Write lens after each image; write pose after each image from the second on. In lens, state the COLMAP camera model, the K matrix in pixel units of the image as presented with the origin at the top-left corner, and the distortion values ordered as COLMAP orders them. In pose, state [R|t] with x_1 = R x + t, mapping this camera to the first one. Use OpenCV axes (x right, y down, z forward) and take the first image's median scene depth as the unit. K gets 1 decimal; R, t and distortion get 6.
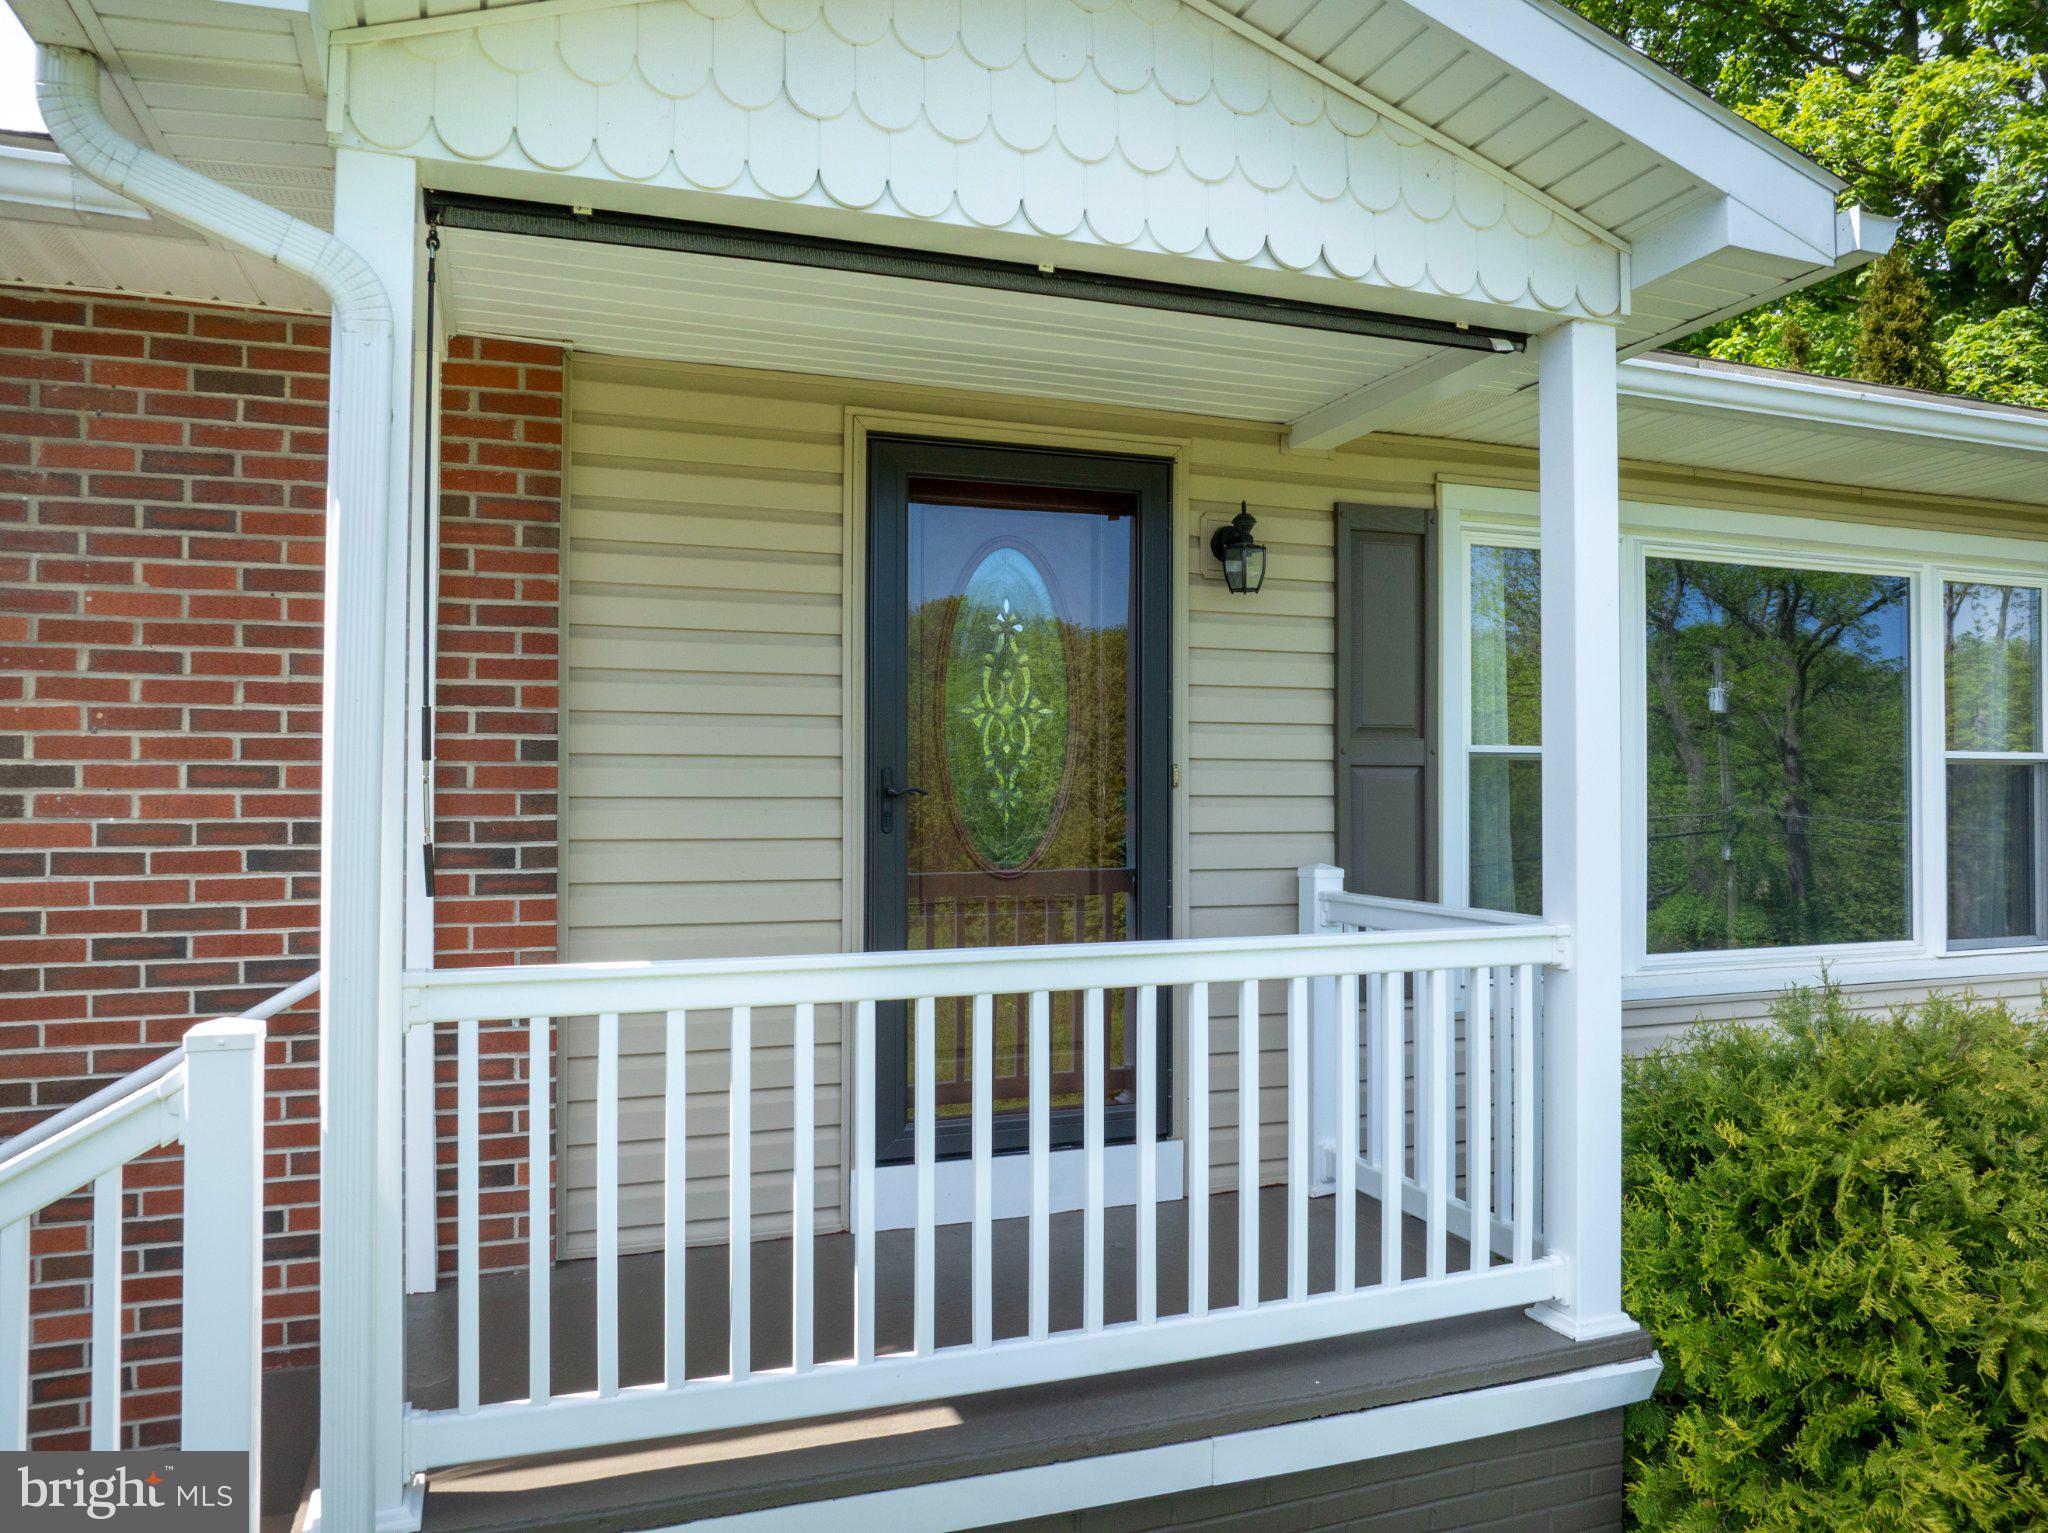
lens RADIAL K [[1432.0, 0, 1031.3], [0, 1432.0, 766.9], [0, 0, 1]] dist [-0.040931, 0.007608]
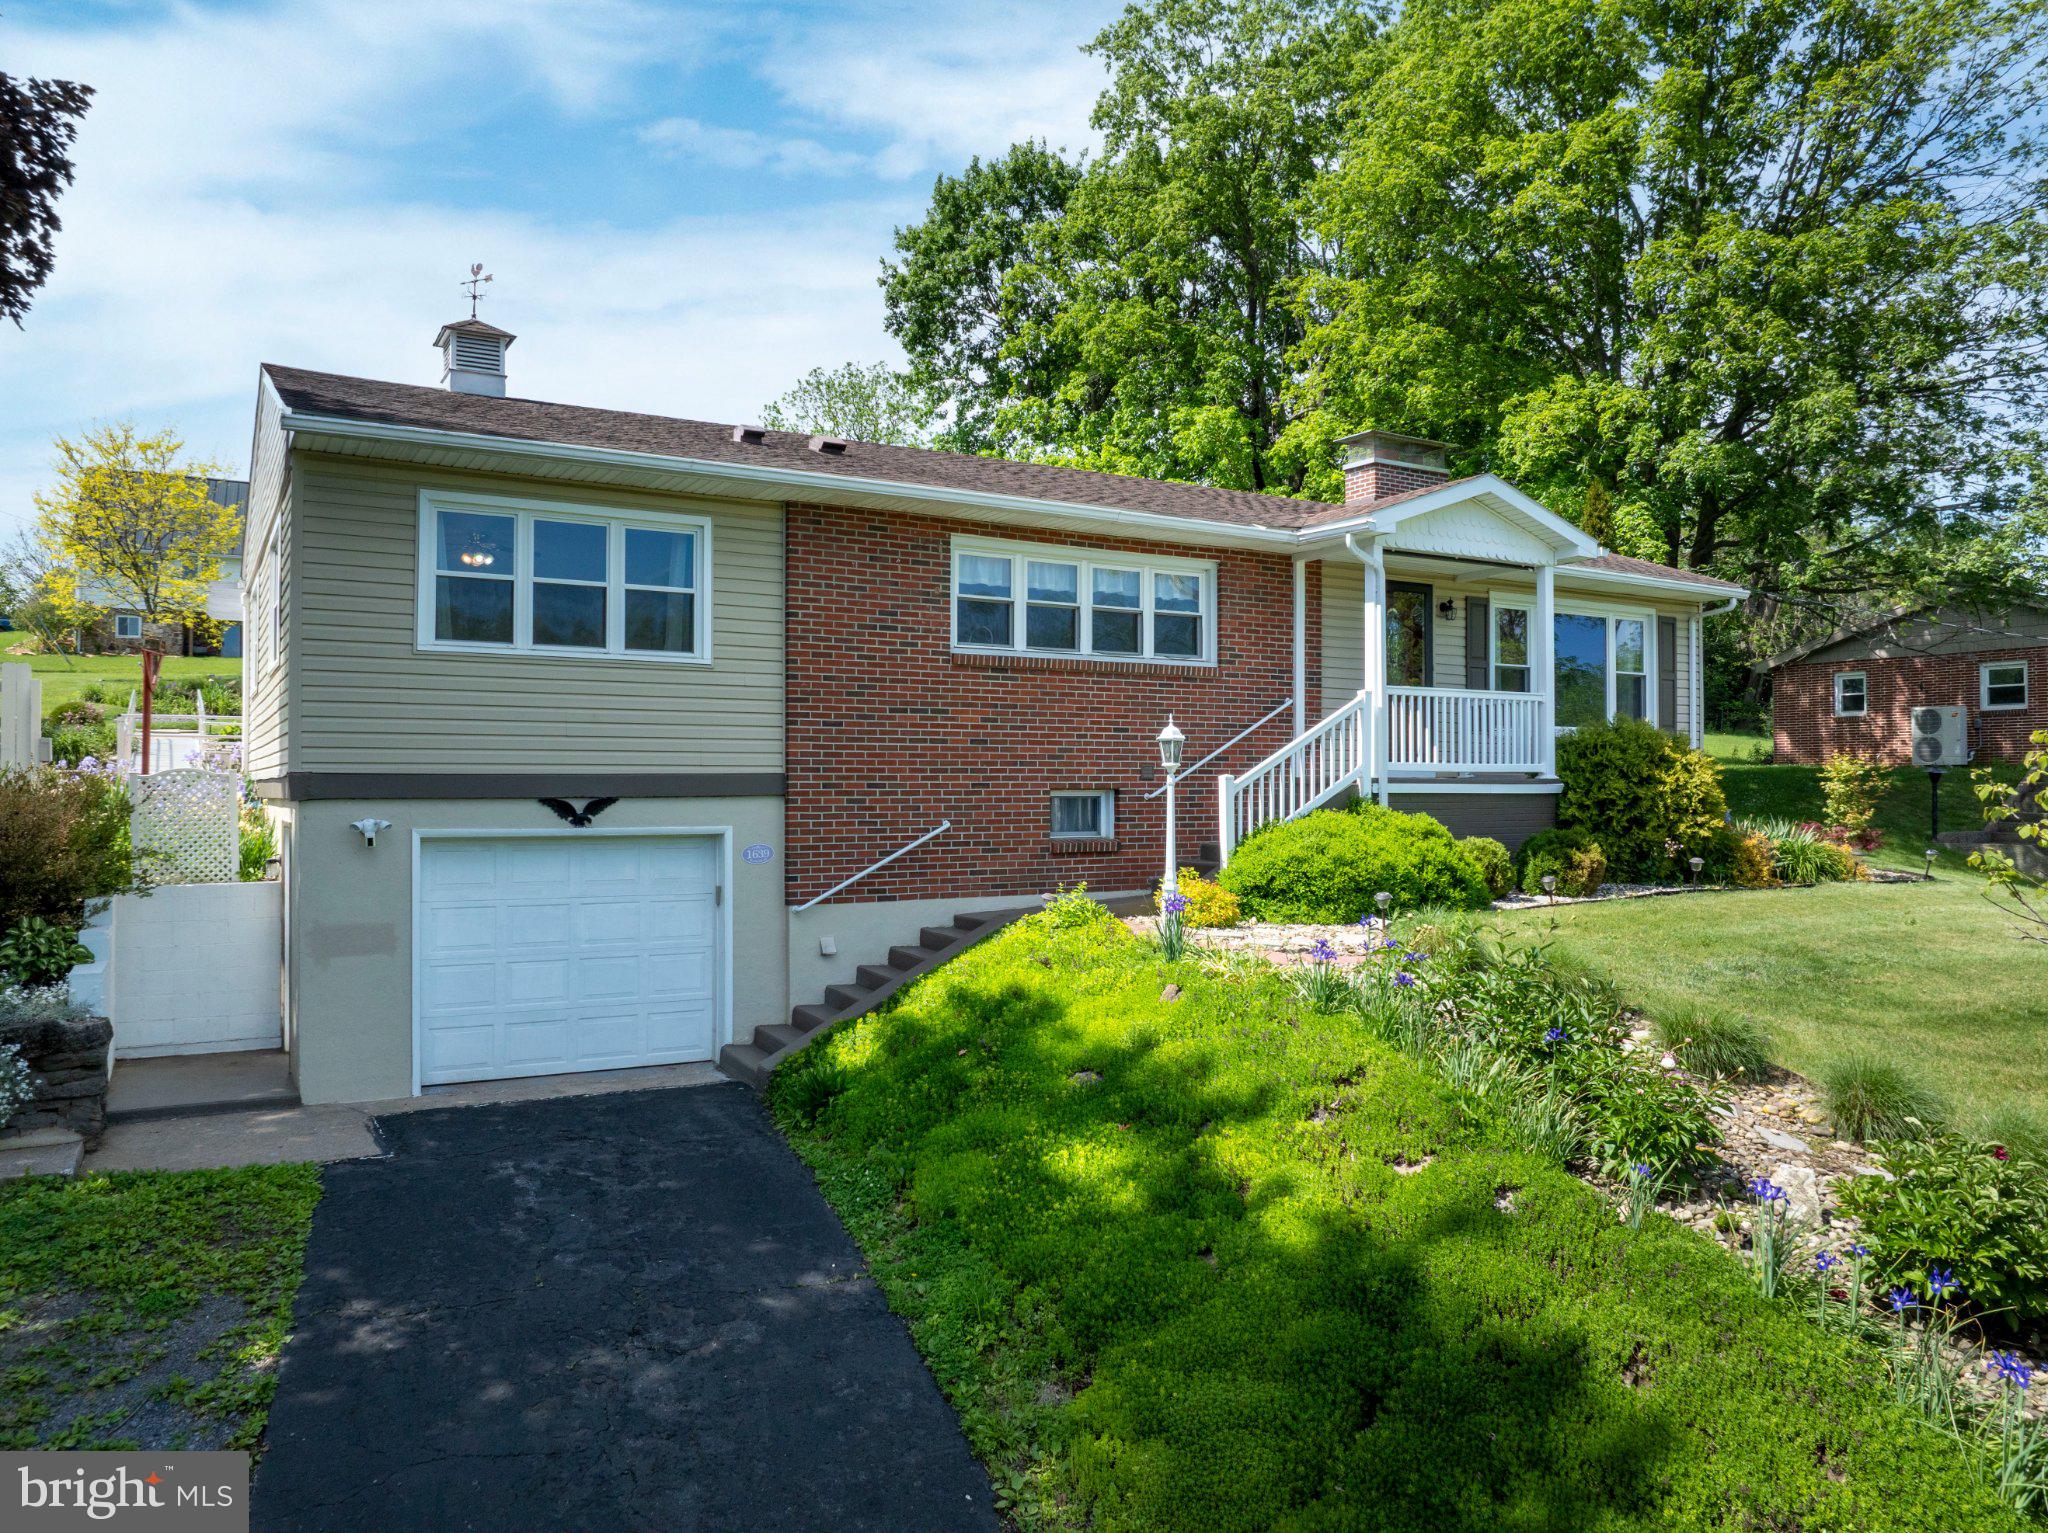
lens RADIAL K [[1432.0, 0, 1031.3], [0, 1432.0, 766.9], [0, 0, 1]] dist [-0.040931, 0.007608]
pose [[0.981115, 0.004987, 0.193361, -1.672347], [-0.006188, 0.999965, 0.005608, 0.254369], [-0.193326, -0.006699, 0.981112, -2.509836]]
